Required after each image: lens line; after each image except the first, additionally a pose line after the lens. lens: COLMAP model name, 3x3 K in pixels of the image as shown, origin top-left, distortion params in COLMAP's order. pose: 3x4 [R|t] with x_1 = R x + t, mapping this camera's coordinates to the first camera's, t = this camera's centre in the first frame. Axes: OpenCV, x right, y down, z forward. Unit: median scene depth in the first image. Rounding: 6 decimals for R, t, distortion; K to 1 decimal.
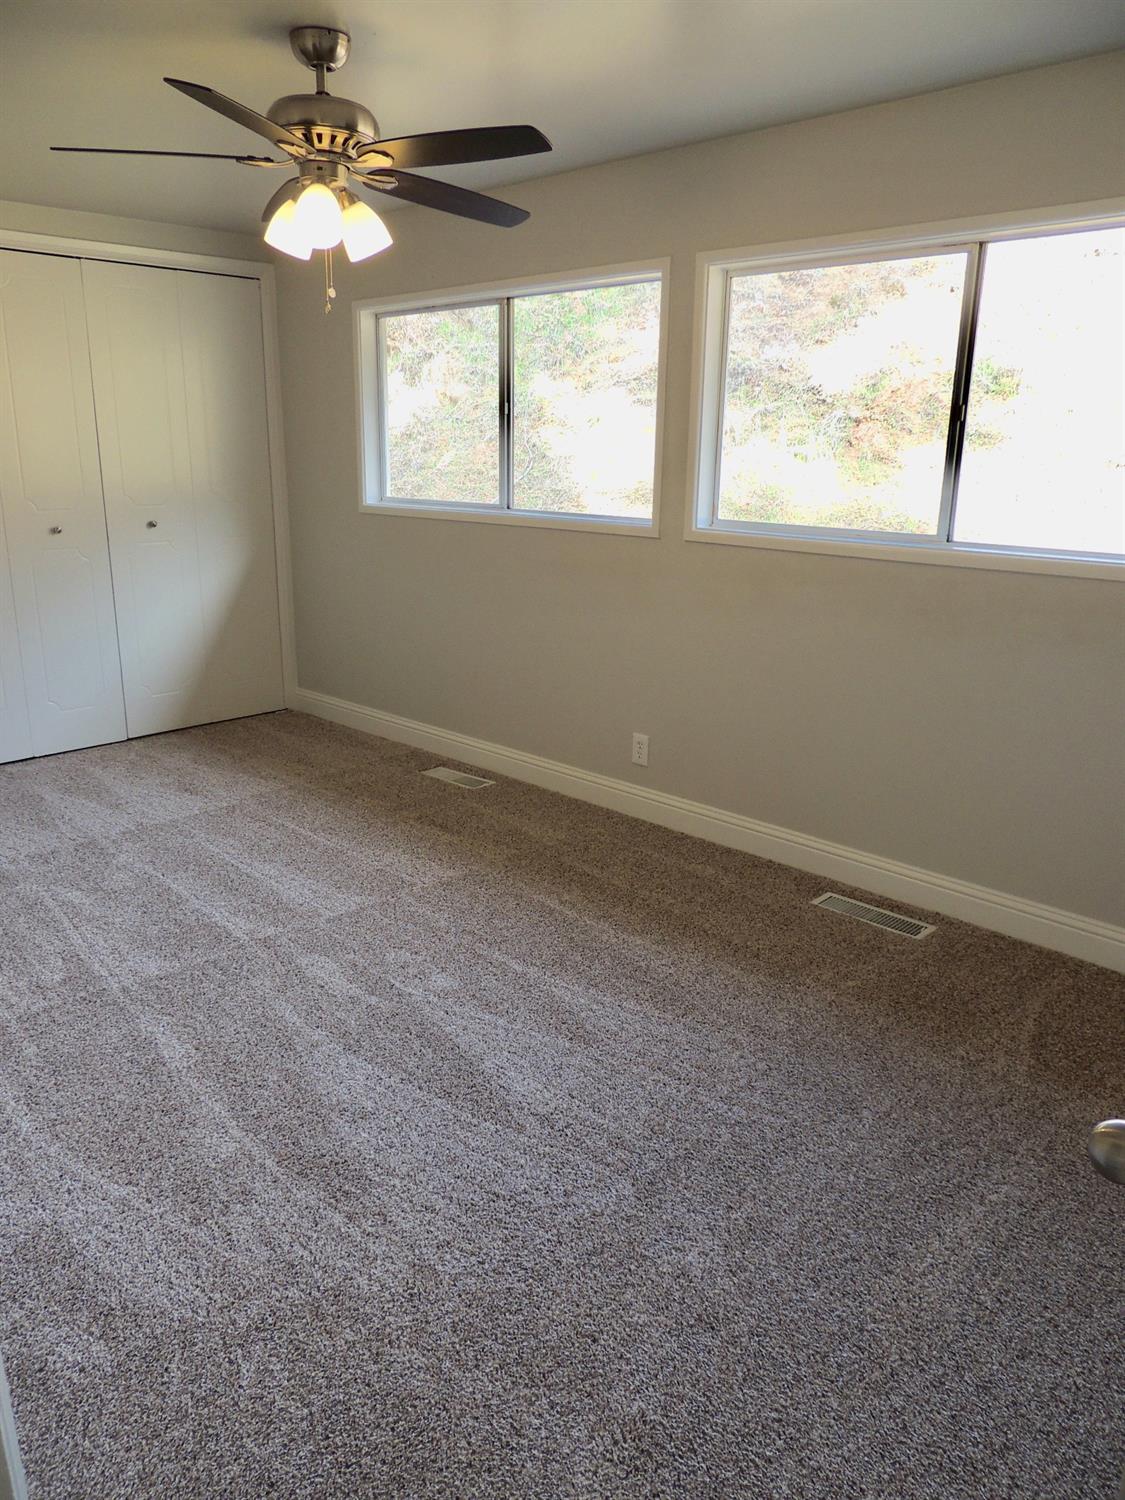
lens RADIAL K [[1063.6, 0, 557.9], [0, 1063.6, 749.8], [0, 0, 1]] dist [-0.025879, 0.012217]
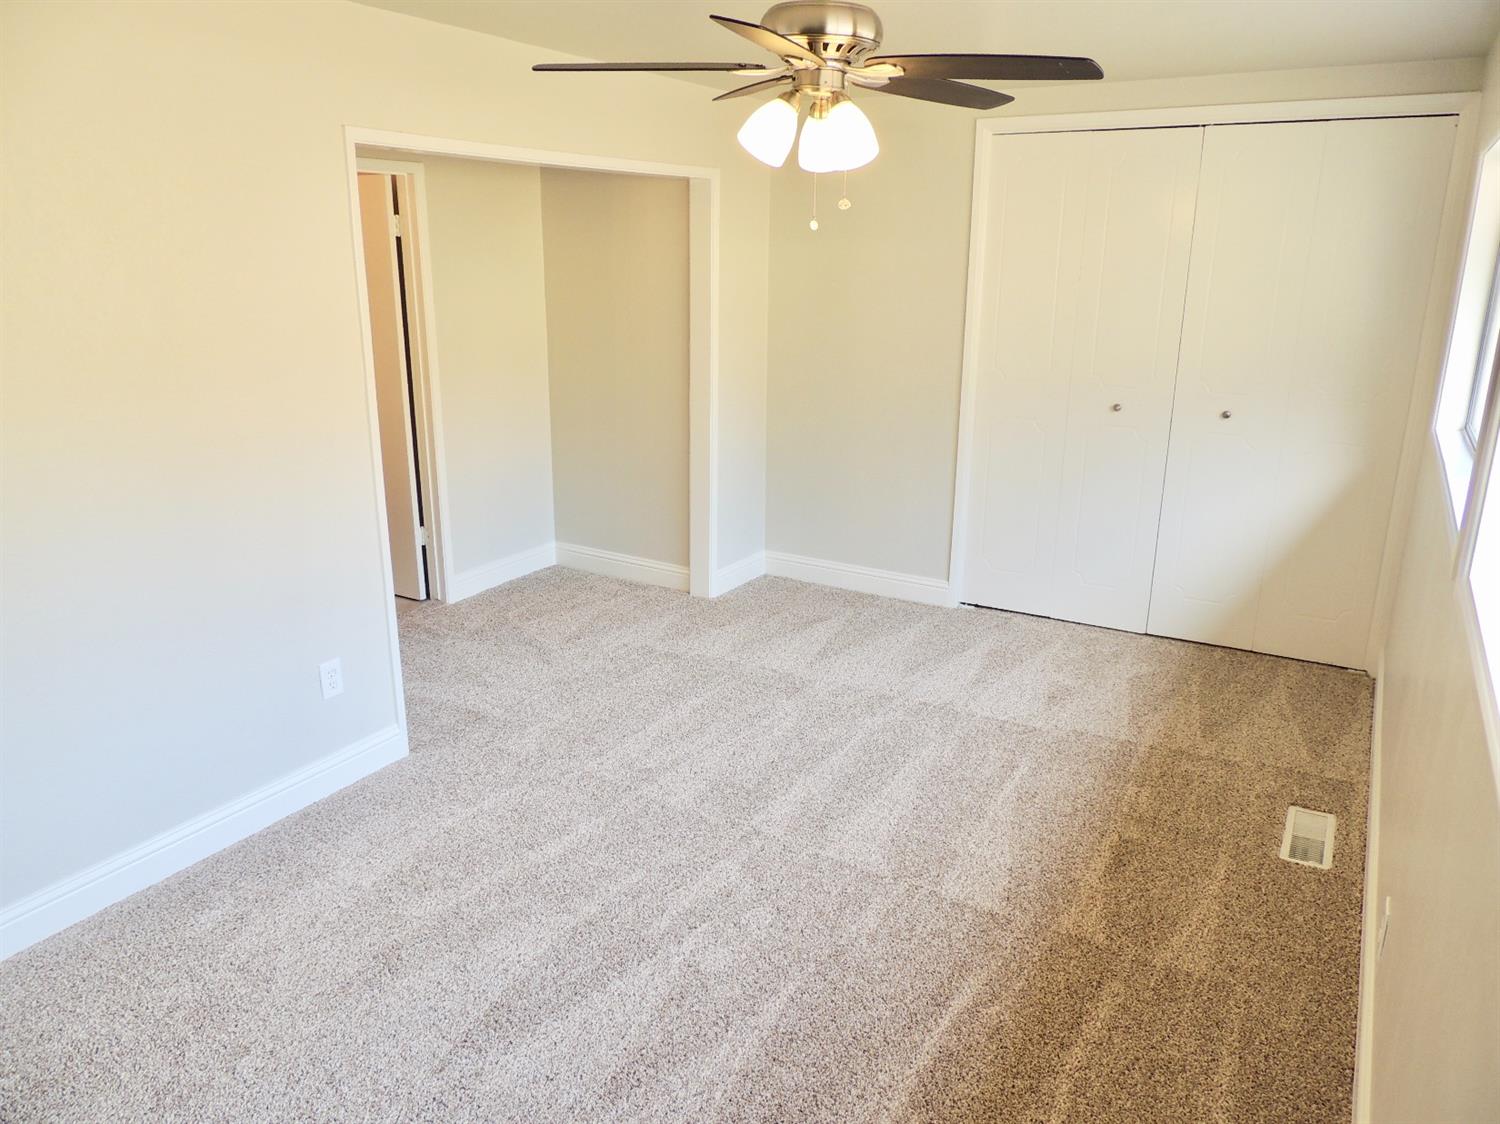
lens RADIAL K [[1063.6, 0, 747.8], [0, 1063.6, 559.8], [0, 0, 1]] dist [-0.025879, 0.012217]
pose [[0.256135, 0.265878, -0.929357, 0.481257], [-0.273513, 0.942073, 0.194135, -0.211628], [0.927138, 0.204466, 0.314019, 0.495265]]
